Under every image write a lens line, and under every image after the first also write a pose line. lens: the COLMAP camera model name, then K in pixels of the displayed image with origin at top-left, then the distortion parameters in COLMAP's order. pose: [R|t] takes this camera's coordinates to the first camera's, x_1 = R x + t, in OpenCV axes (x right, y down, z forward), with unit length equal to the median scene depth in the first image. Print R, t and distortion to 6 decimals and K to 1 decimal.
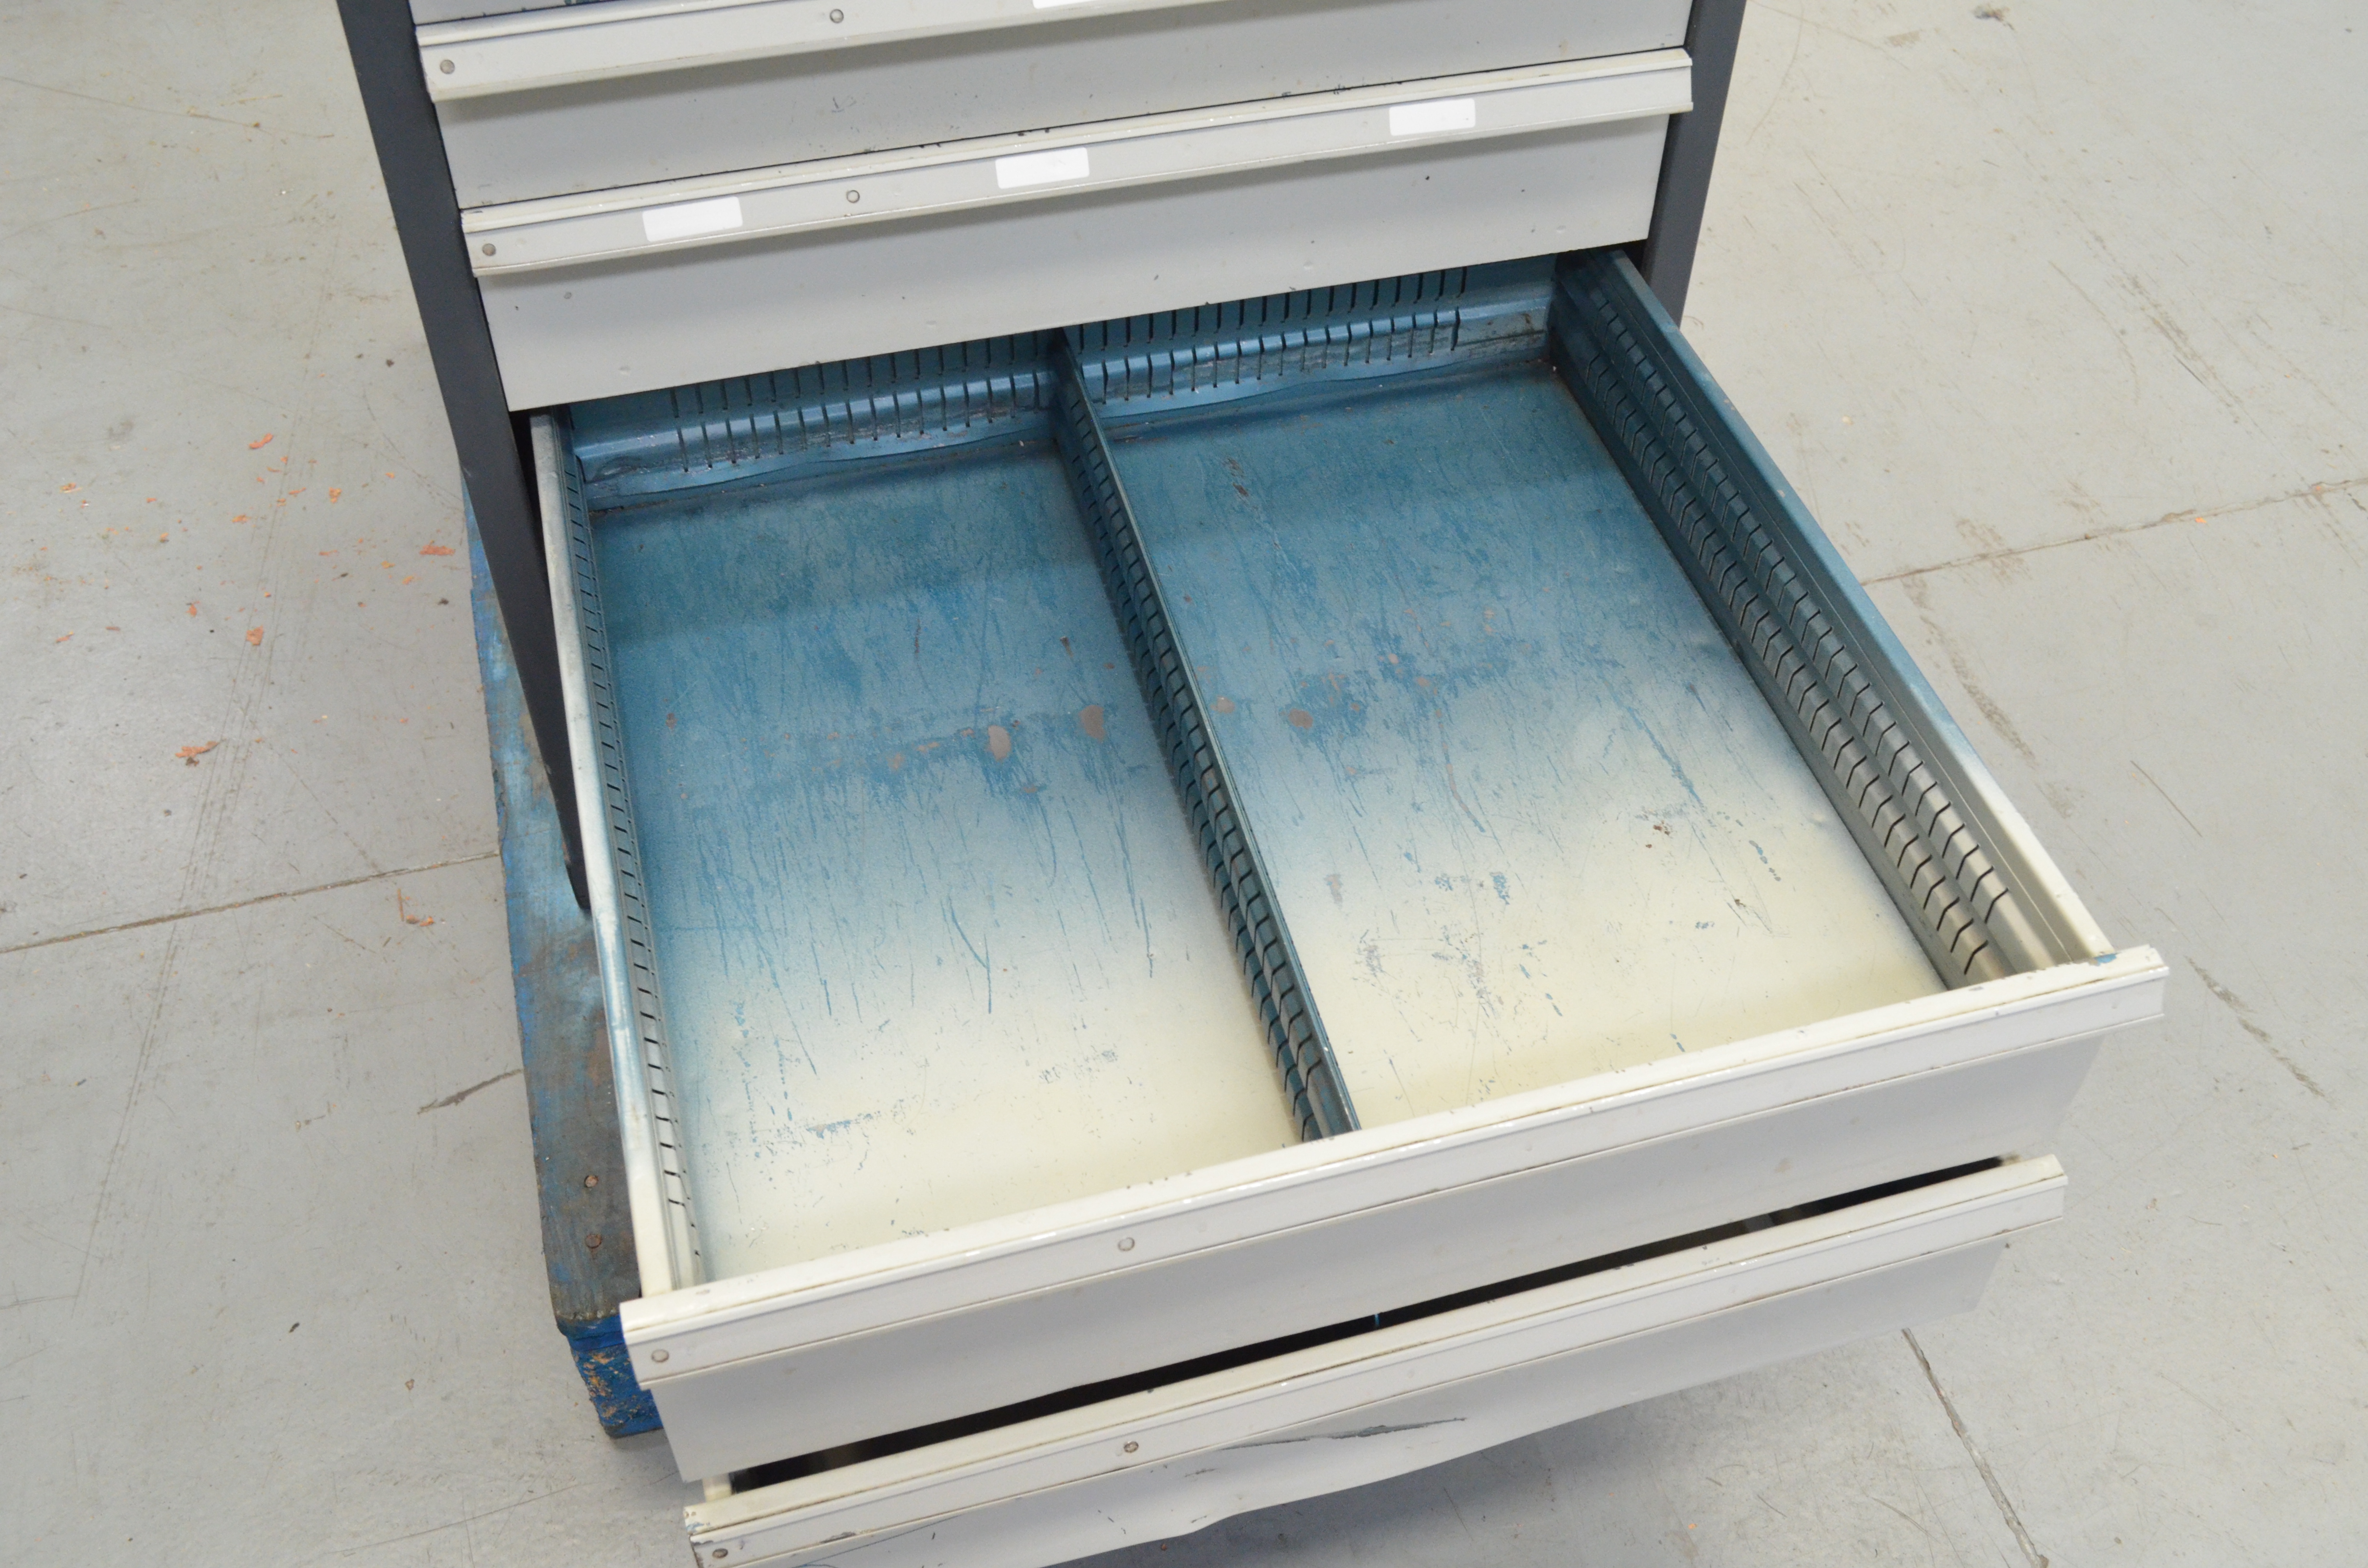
lens RADIAL K [[2327.6, 0, 1207.8], [0, 2327.6, 792.8], [0, 0, 1]] dist [-0.067127, 0.014985]
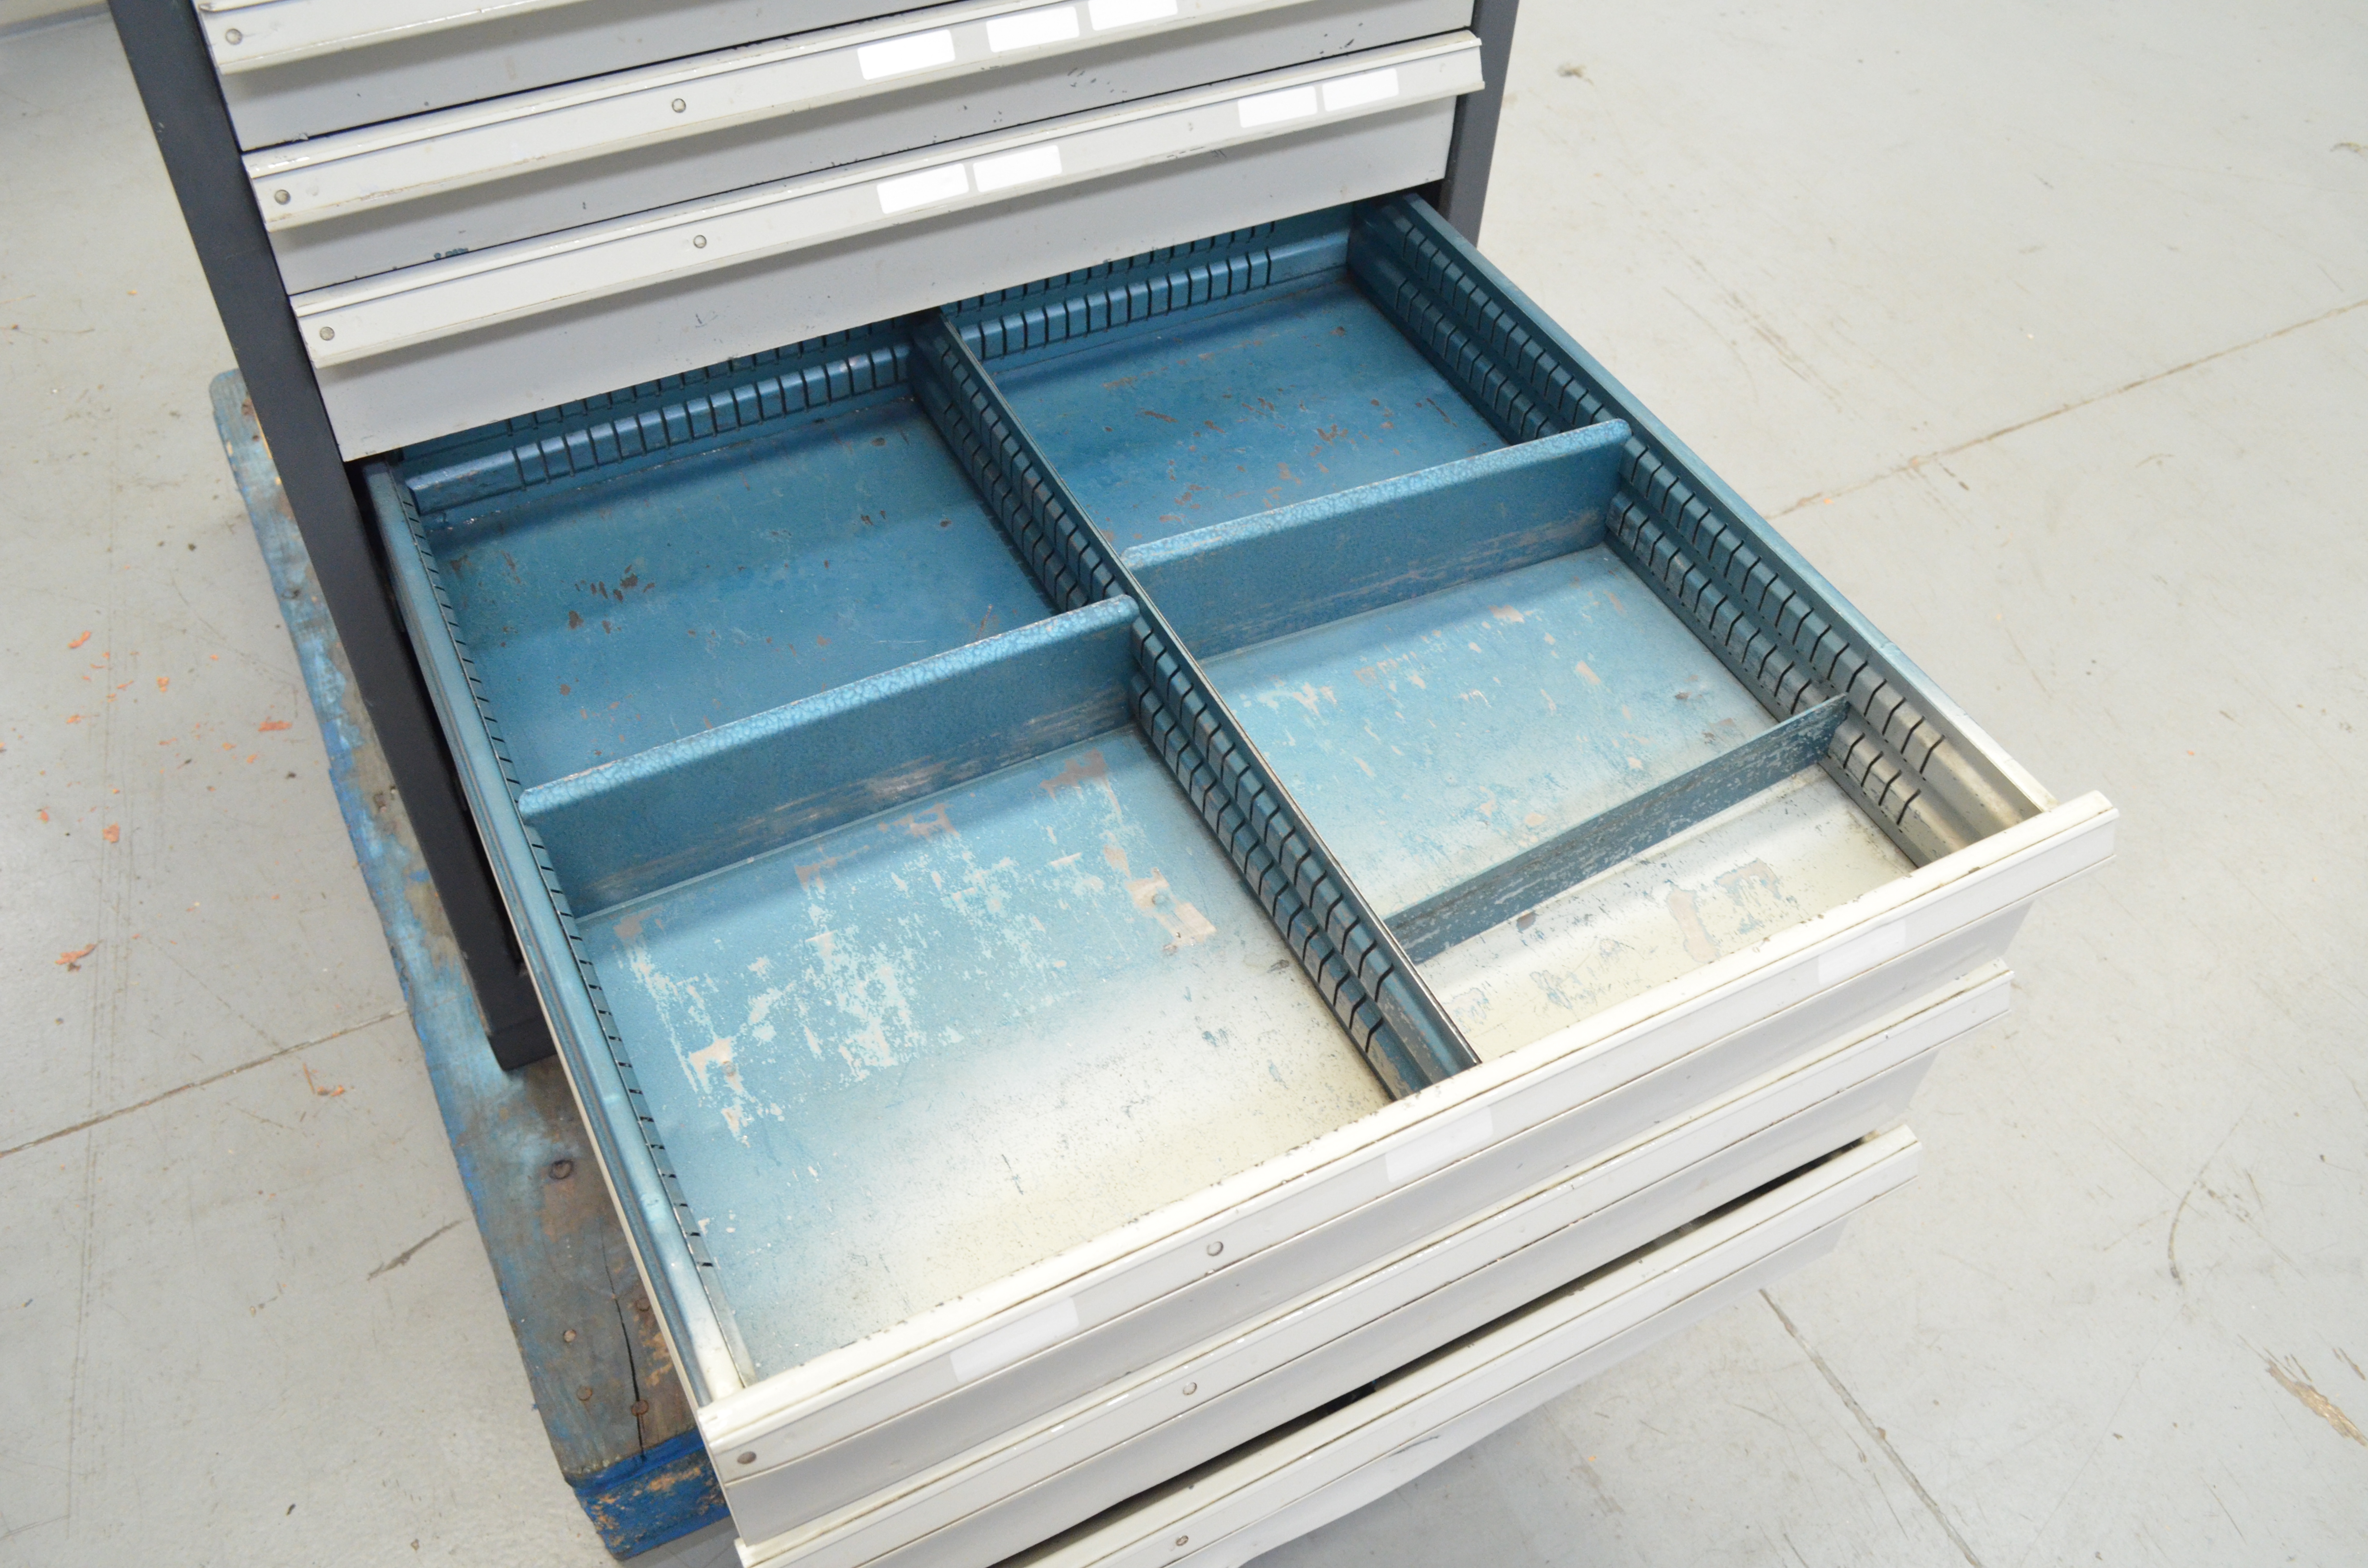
lens RADIAL K [[2006.1, 0, 1209.3], [0, 2006.1, 791.2], [0, 0, 1]] dist [-0.077123, 0.010861]
pose [[0.978205, -0.135951, 0.156944, -0.071645], [0.131780, 0.990598, 0.036735, -0.060611], [-0.160462, -0.015253, 0.986924, 0.048628]]
